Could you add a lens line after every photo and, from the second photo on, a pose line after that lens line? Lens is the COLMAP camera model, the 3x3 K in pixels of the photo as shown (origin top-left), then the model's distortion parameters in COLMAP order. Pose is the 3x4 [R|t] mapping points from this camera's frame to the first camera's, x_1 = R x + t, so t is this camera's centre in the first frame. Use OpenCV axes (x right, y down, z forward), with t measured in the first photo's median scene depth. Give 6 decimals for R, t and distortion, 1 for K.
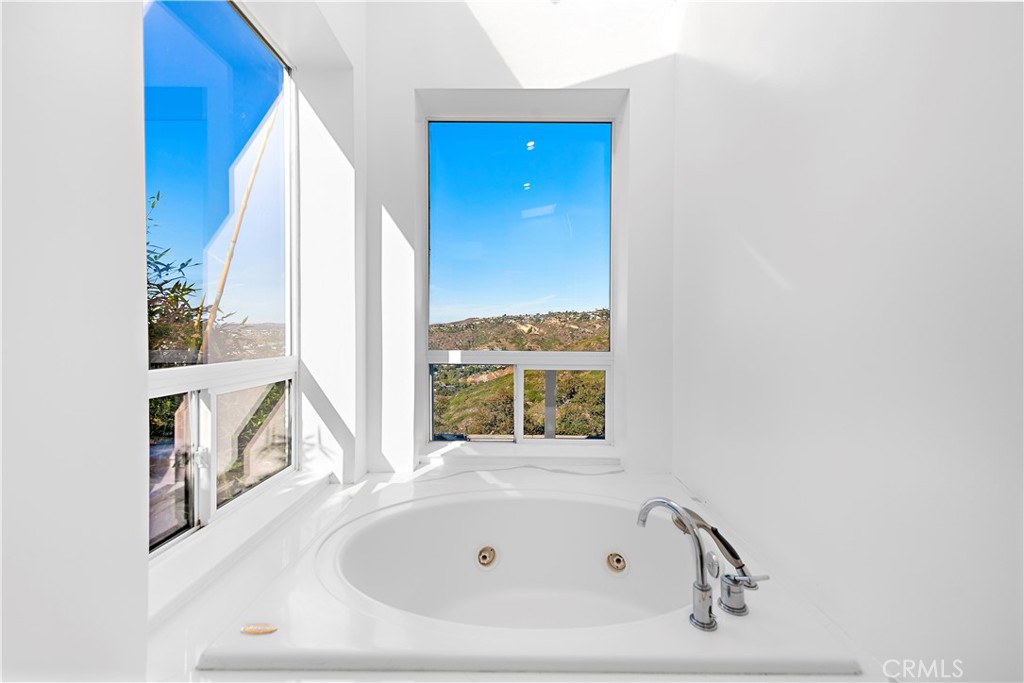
lens RADIAL K [[407.6, 0, 512.7], [0, 407.6, 337.0], [0, 0, 1]] dist [0.008932, -0.000187]
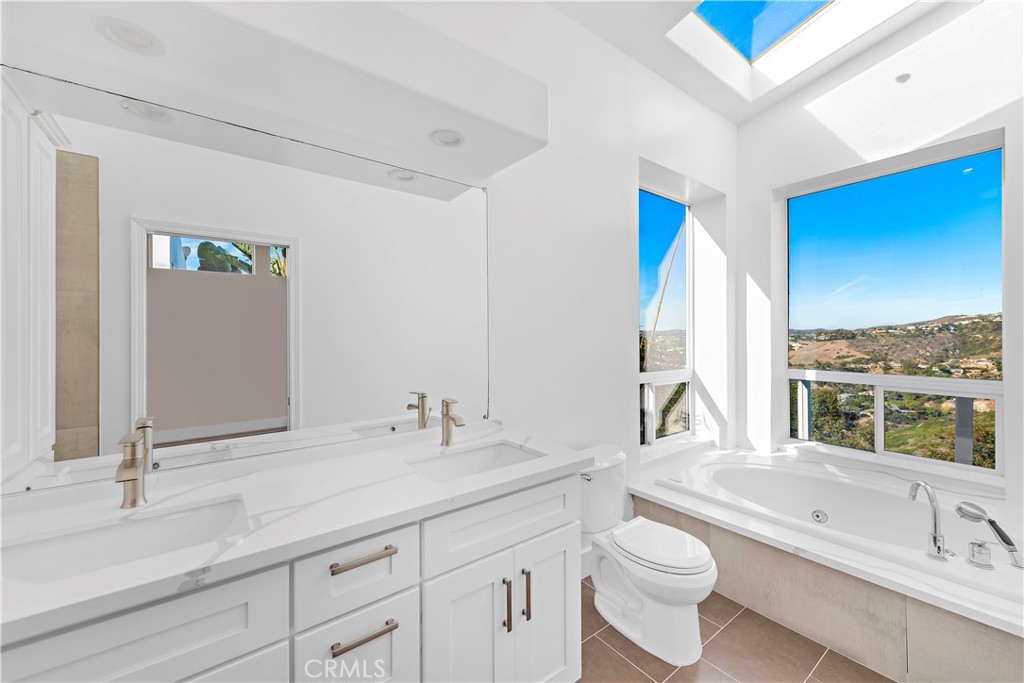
lens RADIAL K [[407.6, 0, 512.7], [0, 407.6, 337.0], [0, 0, 1]] dist [0.008932, -0.000187]
pose [[0.606354, -0.006575, -0.795167, 0.365420], [-0.003947, 0.999929, -0.011278, -0.061791], [0.795185, 0.009977, 0.606285, -0.620308]]
